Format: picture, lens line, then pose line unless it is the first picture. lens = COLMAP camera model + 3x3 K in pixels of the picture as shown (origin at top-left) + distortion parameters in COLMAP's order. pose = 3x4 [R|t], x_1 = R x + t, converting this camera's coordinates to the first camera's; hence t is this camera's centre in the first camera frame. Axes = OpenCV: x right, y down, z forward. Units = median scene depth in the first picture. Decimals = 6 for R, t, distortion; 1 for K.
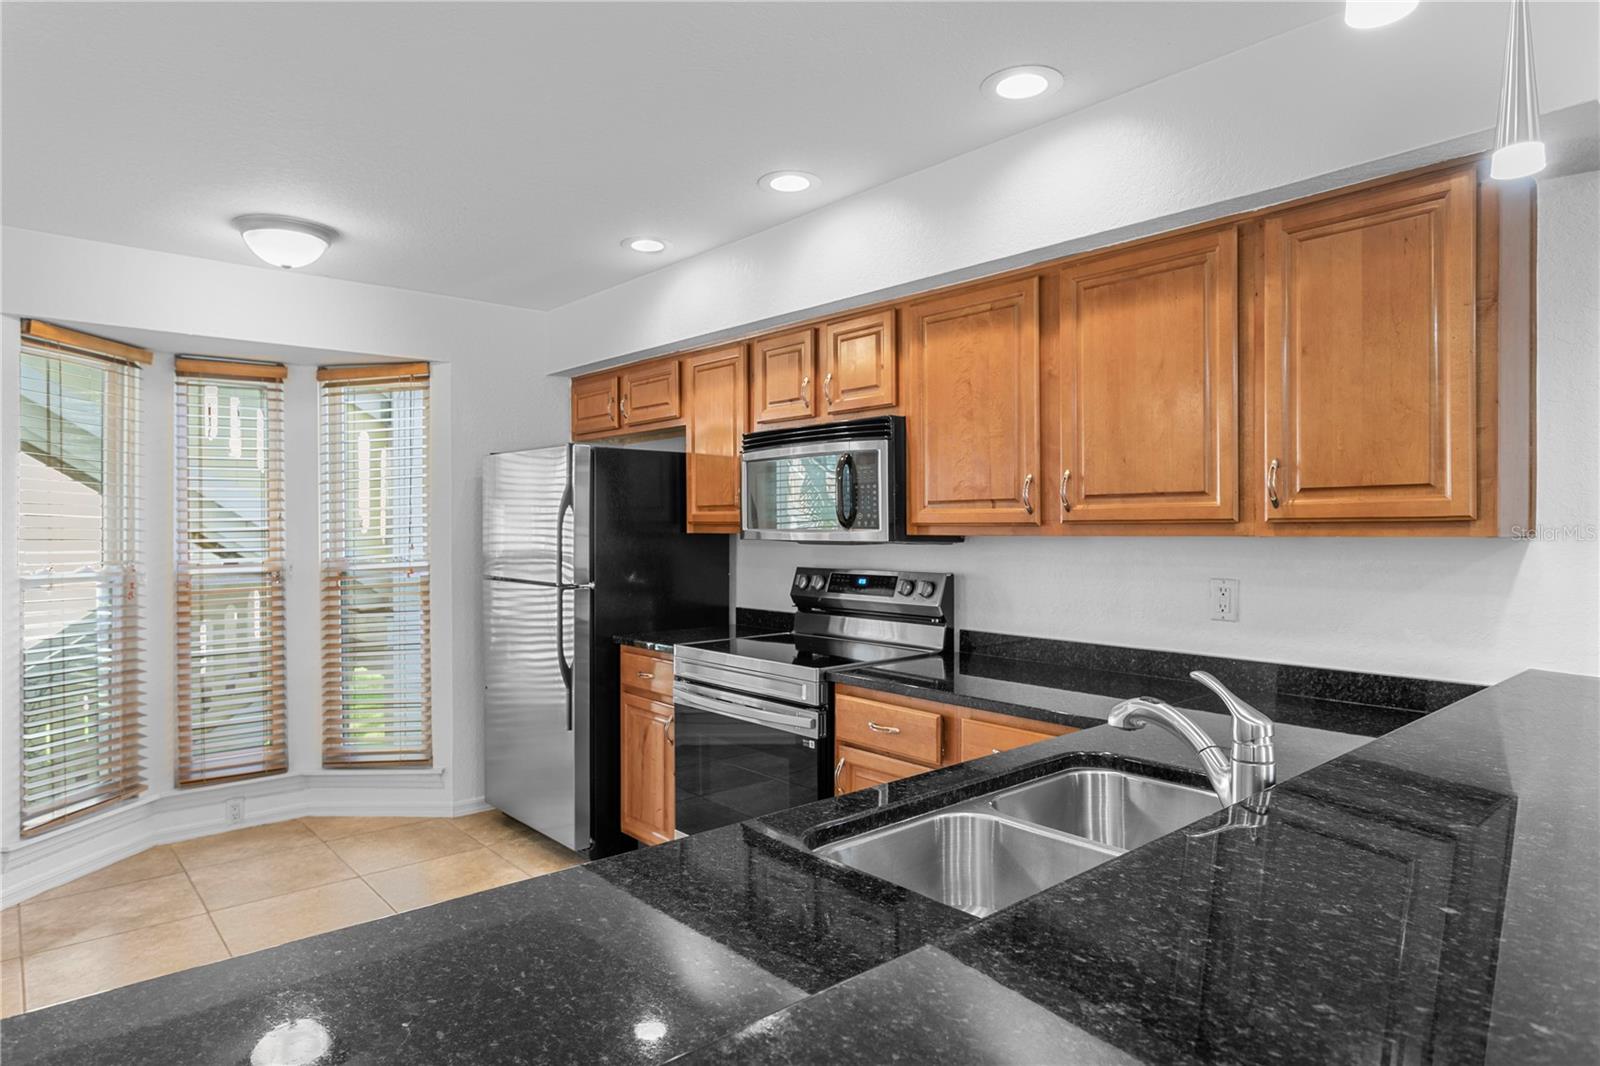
lens RADIAL K [[921.7, 0, 797.6], [0, 921.7, 535.8], [0, 0, 1]] dist [-0.009214, 0.006205]
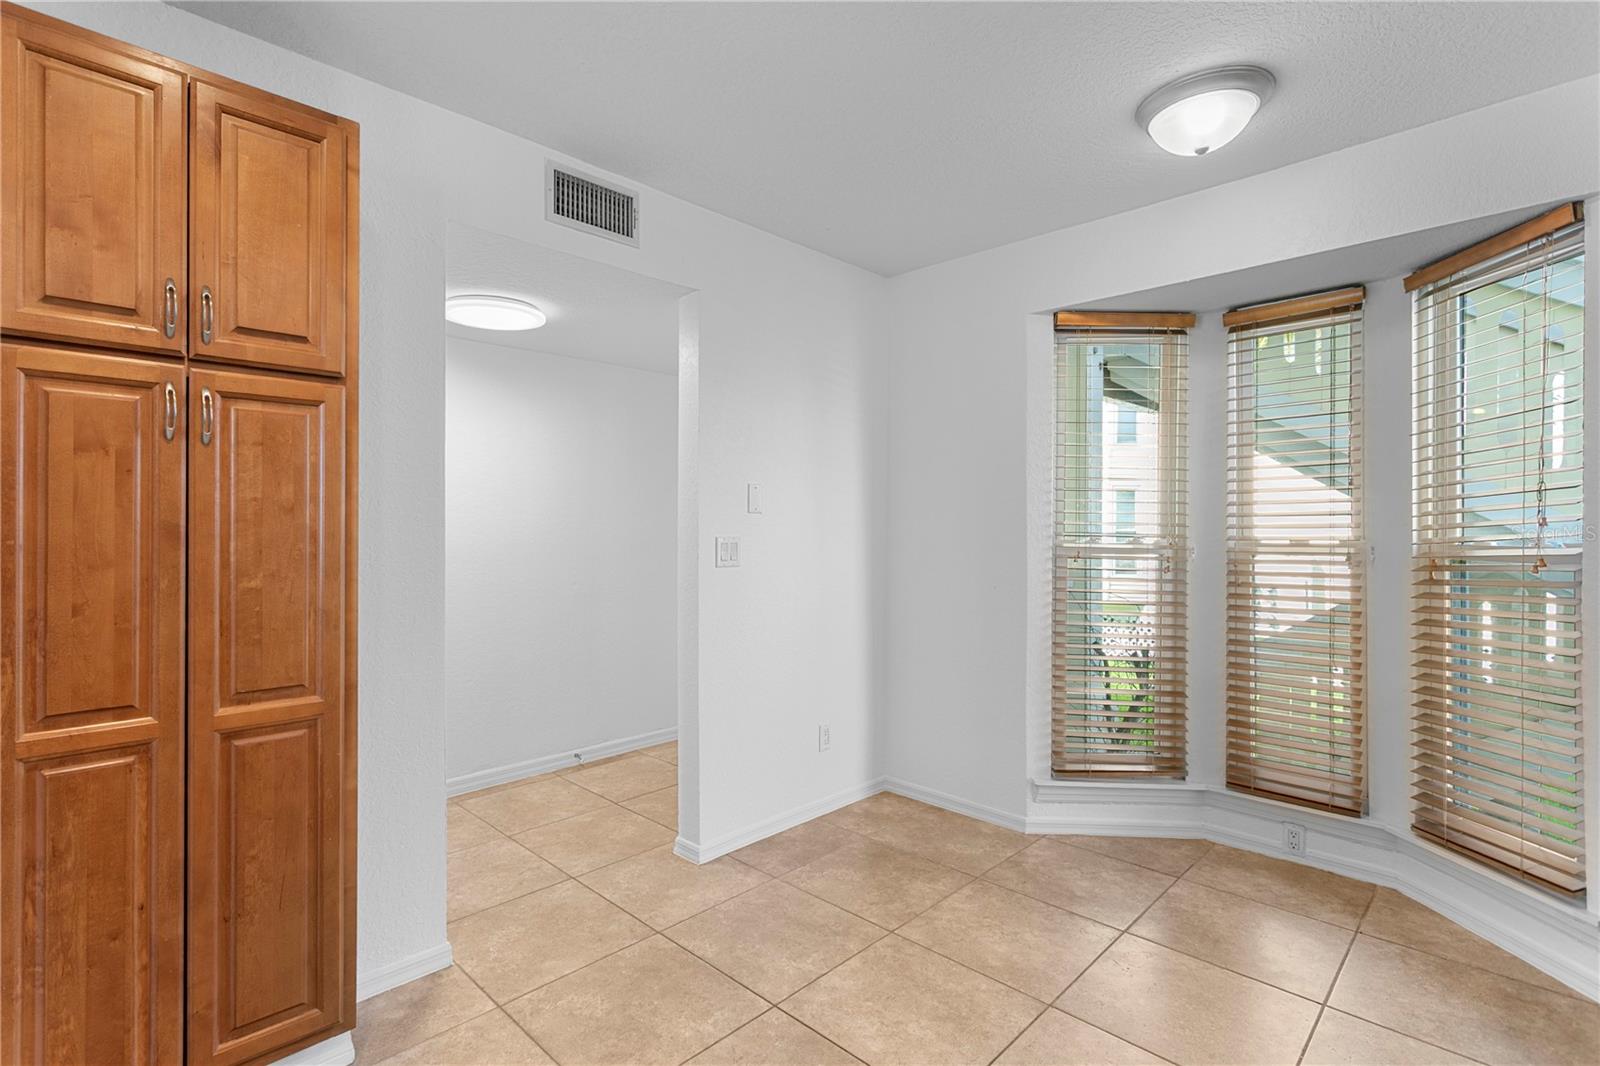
lens RADIAL K [[749.5, 0, 762.9], [0, 749.5, 532.8], [0, 0, 1]] dist [0.001849, 0.000047]
pose [[0.053421, 0.008771, -0.998534, 0.043061], [-0.012124, 0.999893, 0.008134, 0.024222], [0.998498, 0.011672, 0.053521, 0.531857]]
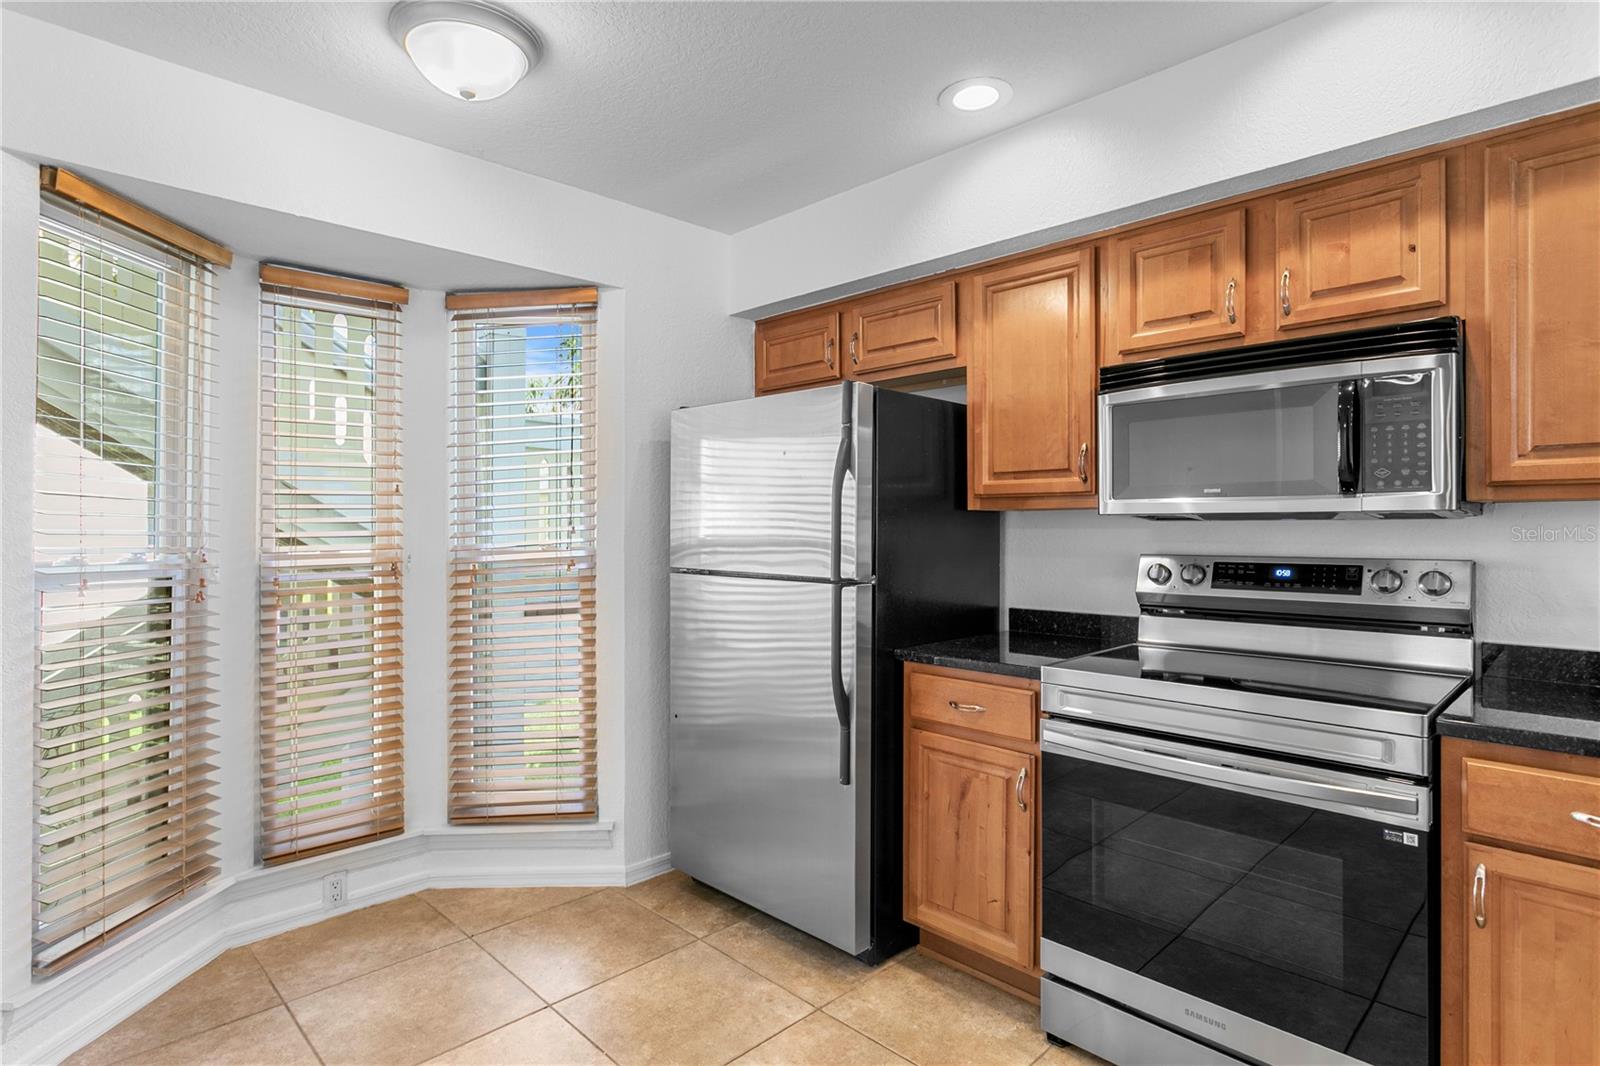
lens RADIAL K [[811.4, 0, 787.8], [0, 811.4, 528.9], [0, 0, 1]] dist [-0.007015, 0.001370]
pose [[0.998231, -0.000157, 0.059459, -0.321916], [0.000728, 0.999954, -0.009581, 0.019631], [-0.059454, 0.009607, 0.998185, 0.368376]]
